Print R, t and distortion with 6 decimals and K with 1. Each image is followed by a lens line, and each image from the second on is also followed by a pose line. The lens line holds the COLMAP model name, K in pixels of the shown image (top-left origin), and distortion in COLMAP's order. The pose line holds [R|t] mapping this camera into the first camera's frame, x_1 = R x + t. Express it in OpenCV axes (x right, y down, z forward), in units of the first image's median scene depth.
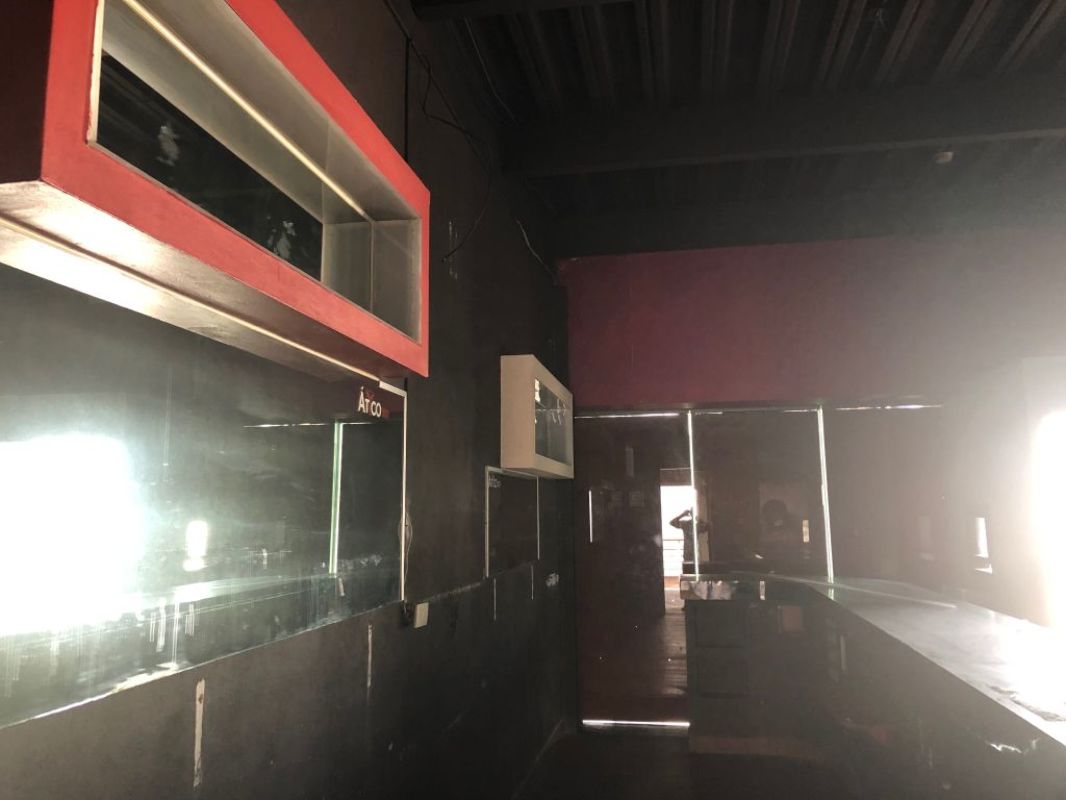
lens RADIAL K [[878.0, 0, 527.1], [0, 878.0, 397.3], [0, 0, 1]] dist [0.011062, -0.002912]
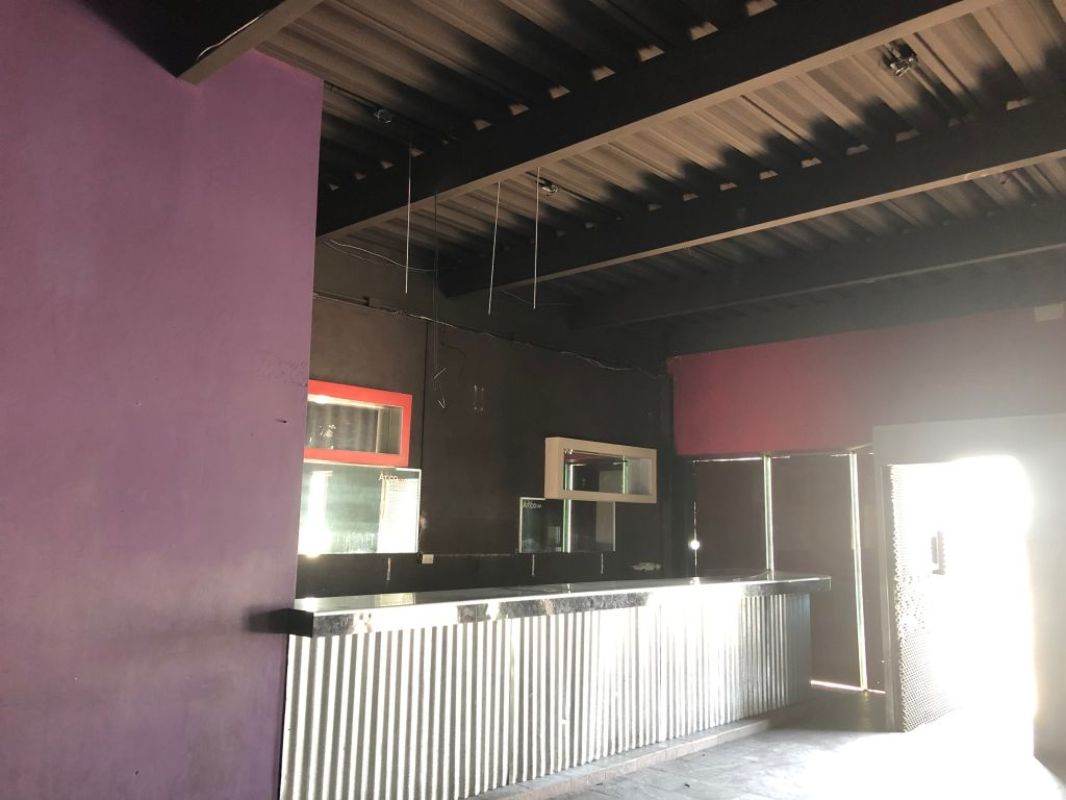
lens RADIAL K [[878.0, 0, 527.1], [0, 878.0, 397.3], [0, 0, 1]] dist [0.011062, -0.002912]
pose [[0.839725, -0.048877, -0.540807, 0.723087], [0.039705, 0.998802, -0.028618, -0.061913], [0.541558, 0.002558, 0.840660, -0.457146]]
